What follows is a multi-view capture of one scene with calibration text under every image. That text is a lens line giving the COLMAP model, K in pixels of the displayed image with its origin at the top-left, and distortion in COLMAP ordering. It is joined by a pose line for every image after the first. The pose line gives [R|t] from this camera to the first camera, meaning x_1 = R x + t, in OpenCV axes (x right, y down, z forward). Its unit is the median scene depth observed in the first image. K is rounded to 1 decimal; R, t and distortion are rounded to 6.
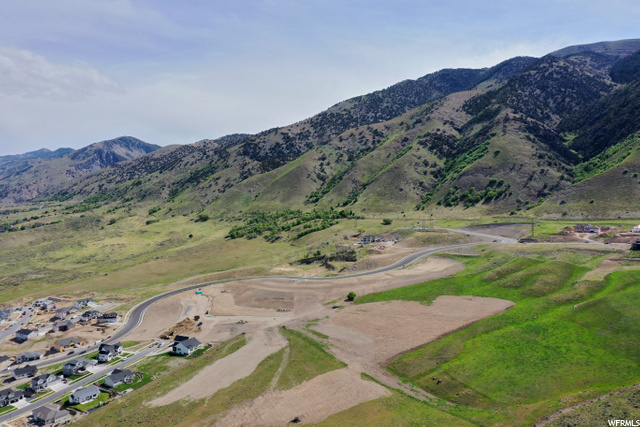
lens RADIAL K [[502.9, 0, 320.0], [0, 502.9, 213.5], [0, 0, 1]] dist [-0.000361, 0.011056]
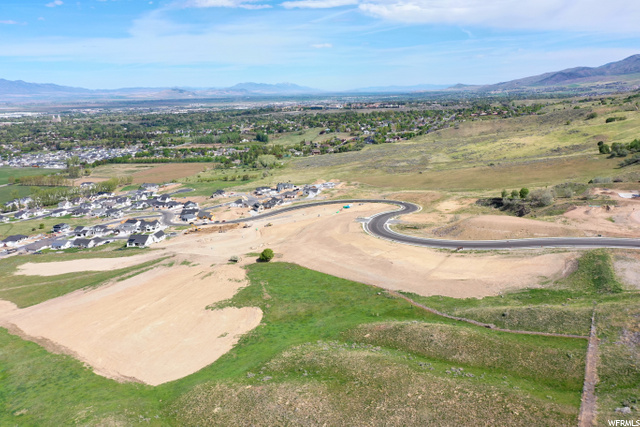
lens RADIAL K [[502.9, 0, 320.0], [0, 502.9, 213.5], [0, 0, 1]] dist [-0.000361, 0.011056]
pose [[0.300939, 0.235382, -0.924138, 0.264497], [-0.024394, 0.970643, 0.239283, -0.017566], [0.953331, -0.049466, 0.297847, 0.346733]]
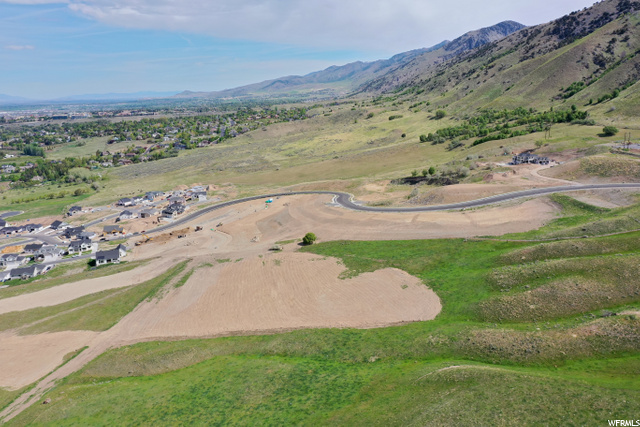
lens RADIAL K [[502.9, 0, 320.0], [0, 502.9, 213.5], [0, 0, 1]] dist [-0.000361, 0.011056]
pose [[0.733330, 0.156918, -0.661516, 0.216768], [-0.013024, 0.976064, 0.217093, -0.011227], [0.679748, -0.150585, 0.717821, 0.198037]]
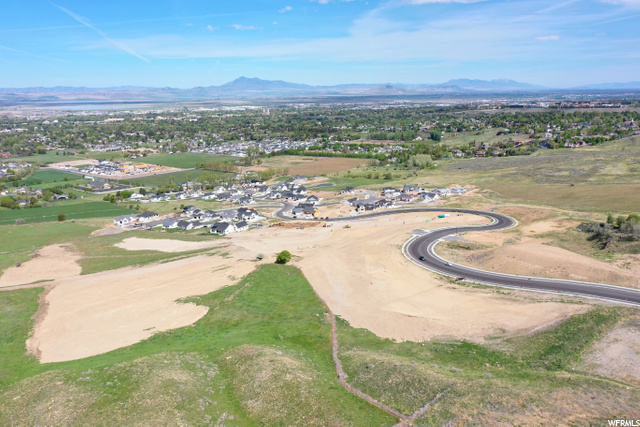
lens RADIAL K [[502.9, 0, 320.0], [0, 502.9, 213.5], [0, 0, 1]] dist [-0.000361, 0.011056]
pose [[-0.095454, 0.251846, -0.963048, 0.259935], [-0.024100, 0.966598, 0.255163, -0.020723], [0.995142, 0.047566, -0.086196, 0.433827]]
